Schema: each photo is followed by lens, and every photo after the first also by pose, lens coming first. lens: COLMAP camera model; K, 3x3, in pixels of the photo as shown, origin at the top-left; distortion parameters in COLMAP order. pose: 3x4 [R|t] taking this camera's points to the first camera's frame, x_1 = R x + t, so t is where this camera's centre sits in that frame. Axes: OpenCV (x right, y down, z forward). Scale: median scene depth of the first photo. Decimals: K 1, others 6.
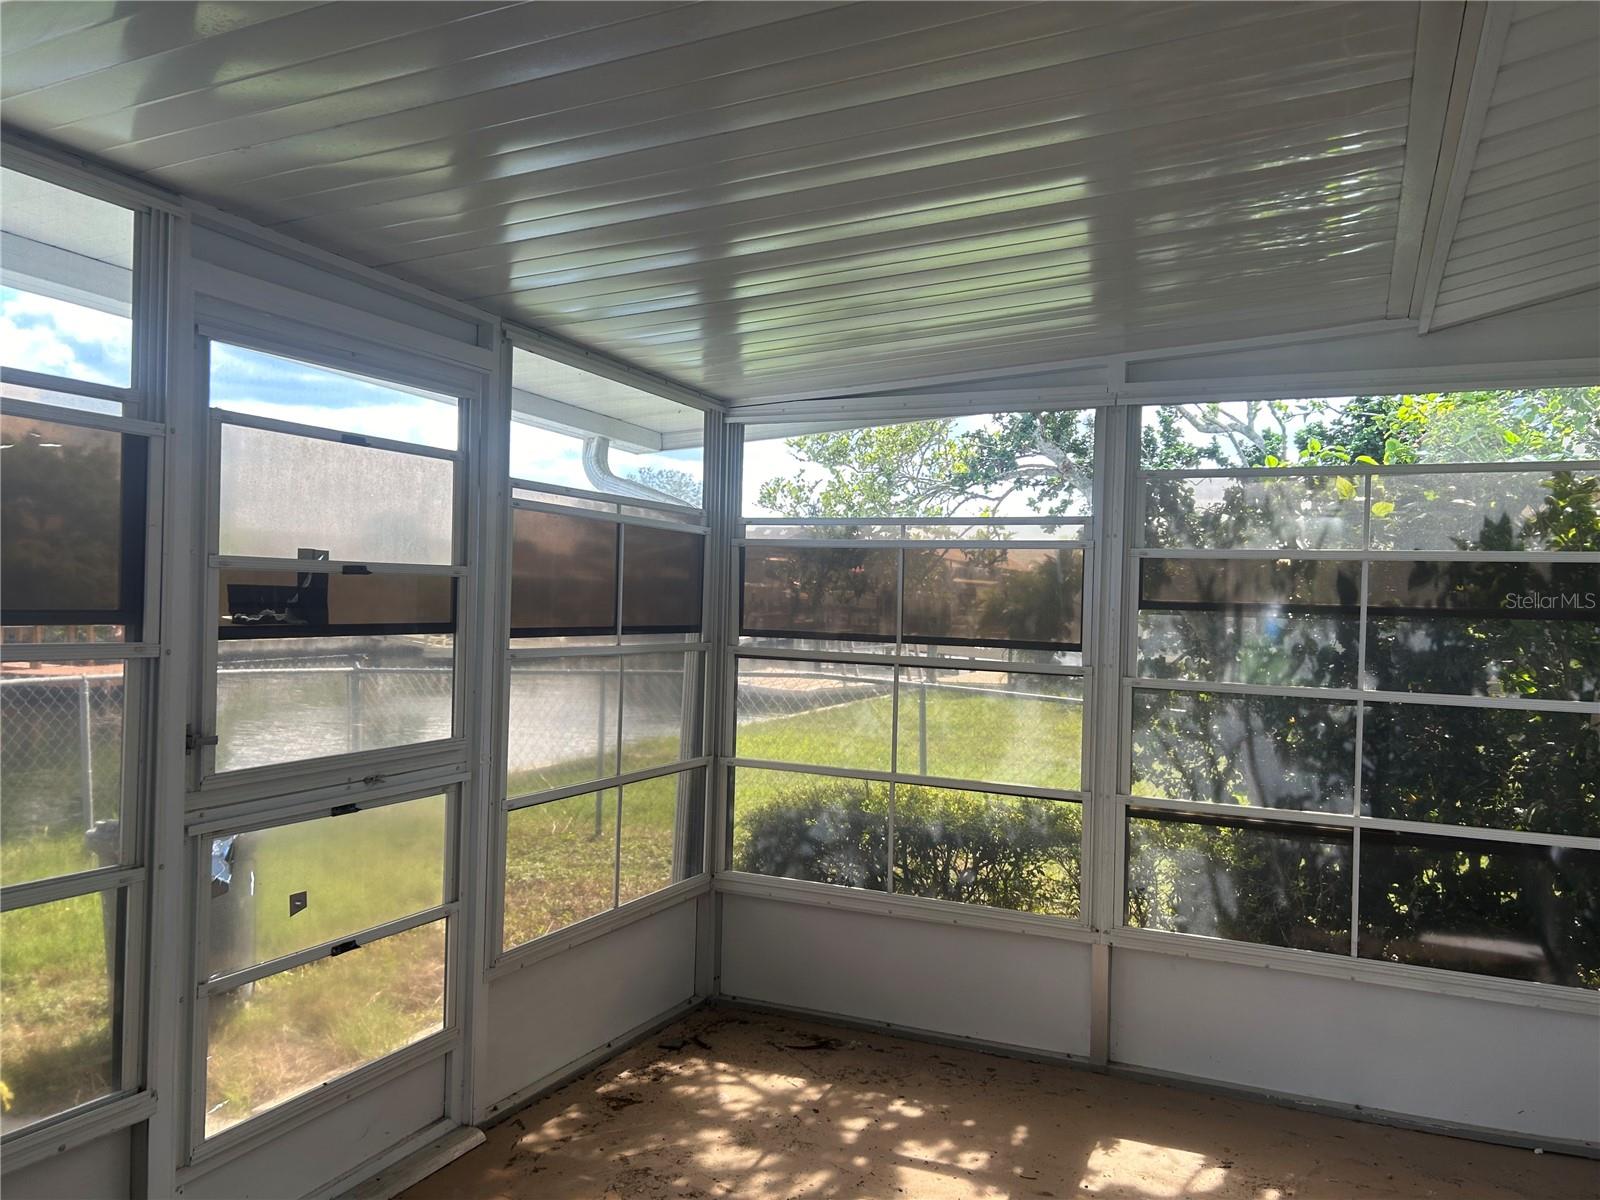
lens RADIAL K [[1204.5, 0, 801.4], [0, 1204.5, 597.8], [0, 0, 1]] dist [0.051252, -0.062421]
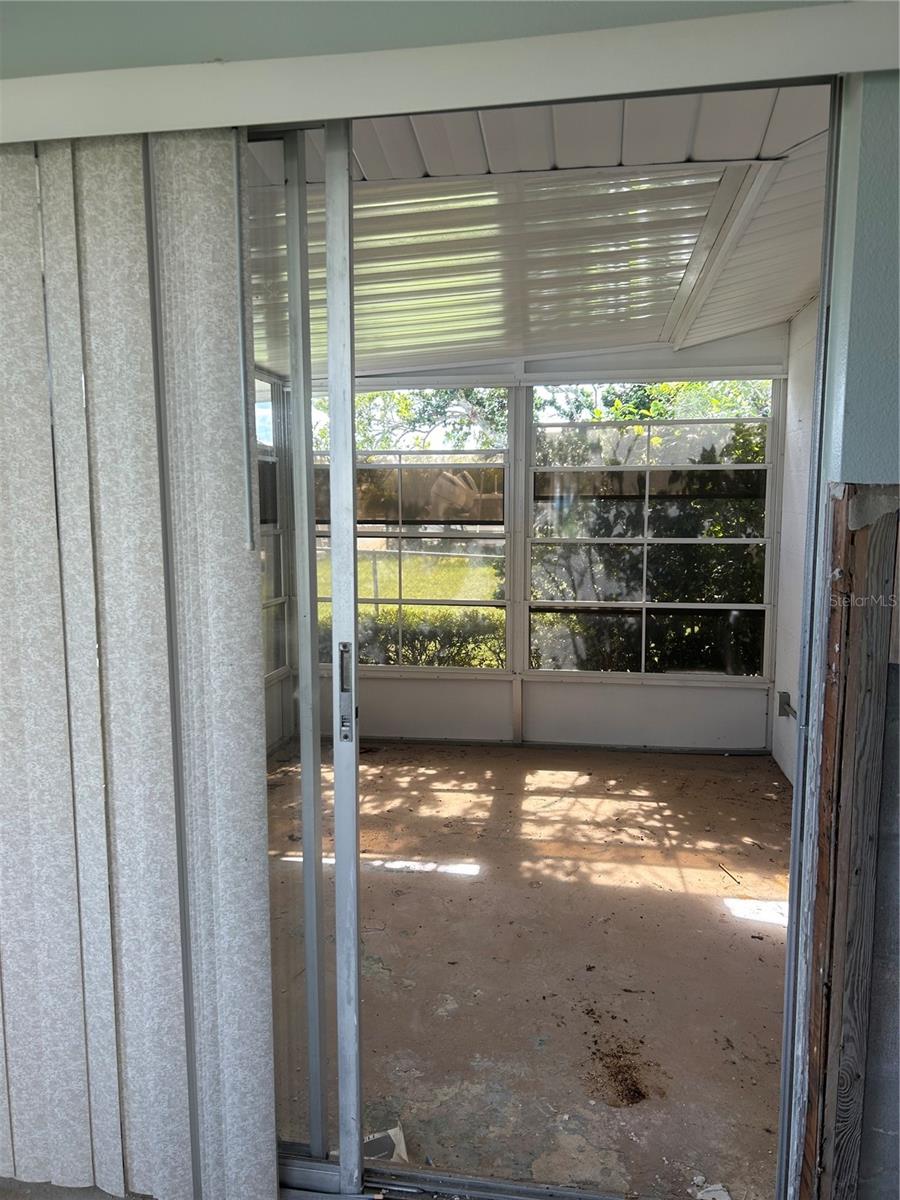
lens RADIAL K [[903.4, 0, 442.4], [0, 903.4, 595.0], [0, 0, 1]] dist [0.051252, -0.062421]
pose [[0.966731, -0.061333, 0.248333, -0.217586], [0.031874, 0.992146, 0.120959, -0.018726], [-0.253802, -0.109019, 0.961093, -0.318684]]
